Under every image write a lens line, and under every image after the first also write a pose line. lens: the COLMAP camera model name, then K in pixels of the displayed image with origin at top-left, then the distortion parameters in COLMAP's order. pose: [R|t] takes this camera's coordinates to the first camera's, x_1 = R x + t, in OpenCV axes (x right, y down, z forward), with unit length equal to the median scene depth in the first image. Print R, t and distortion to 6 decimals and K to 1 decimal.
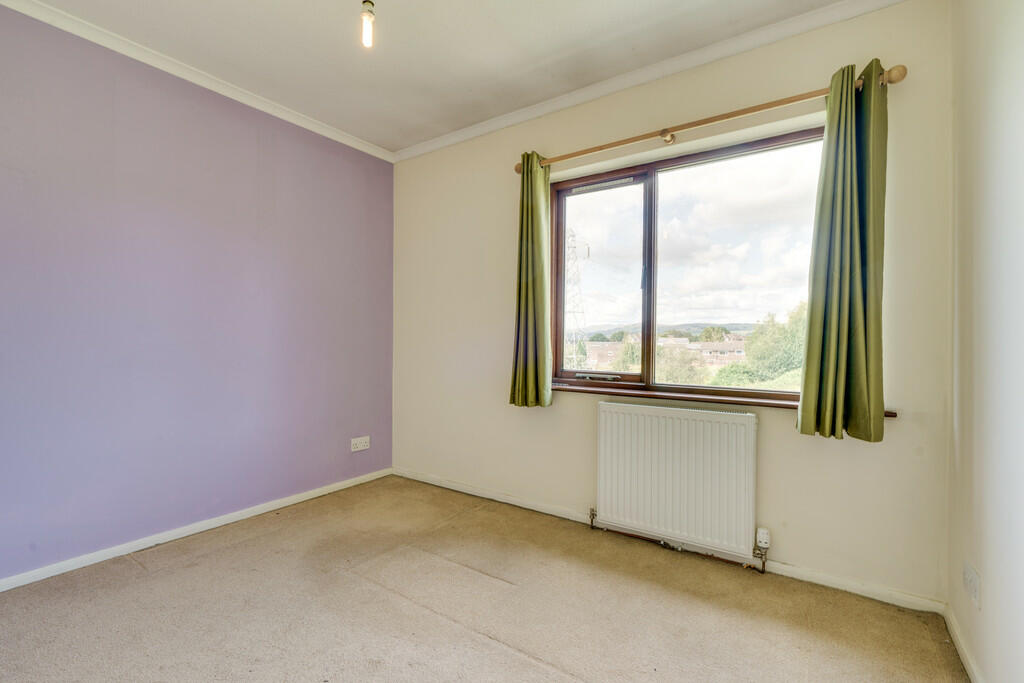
lens RADIAL K [[466.5, 0, 505.3], [0, 466.5, 344.2], [0, 0, 1]] dist [0.002354, -0.000119]
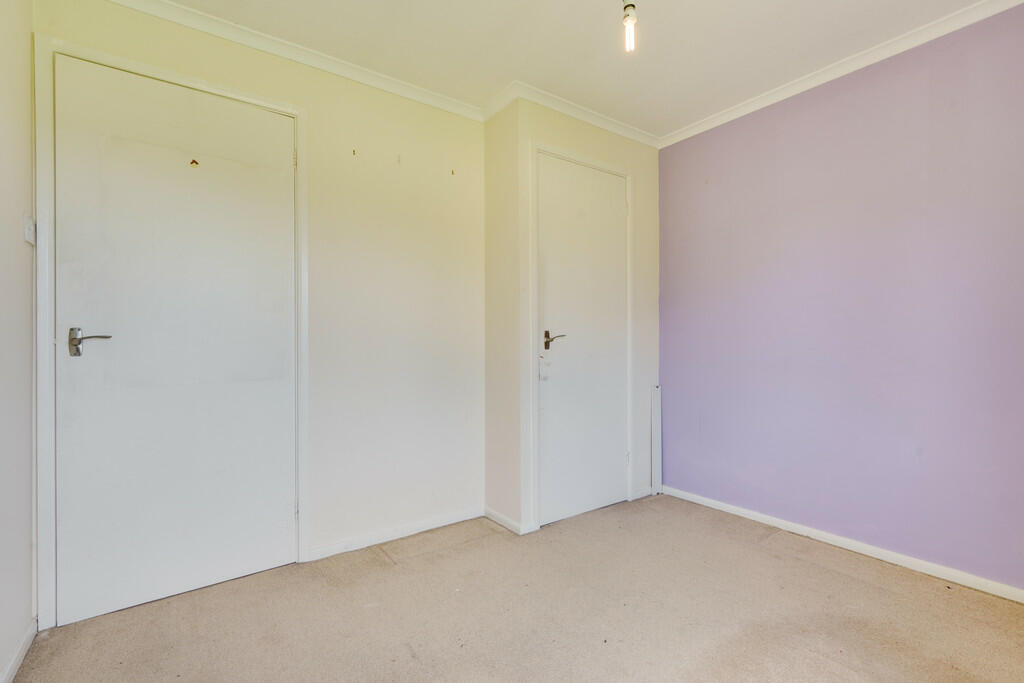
lens RADIAL K [[466.5, 0, 512.1], [0, 466.5, 342.2], [0, 0, 1]] dist [0.002354, -0.000119]
pose [[-0.333461, -0.009567, -0.942715, 0.443463], [-0.010482, 0.999924, -0.006440, 0.000631], [0.942706, 0.007734, -0.333536, 0.657679]]
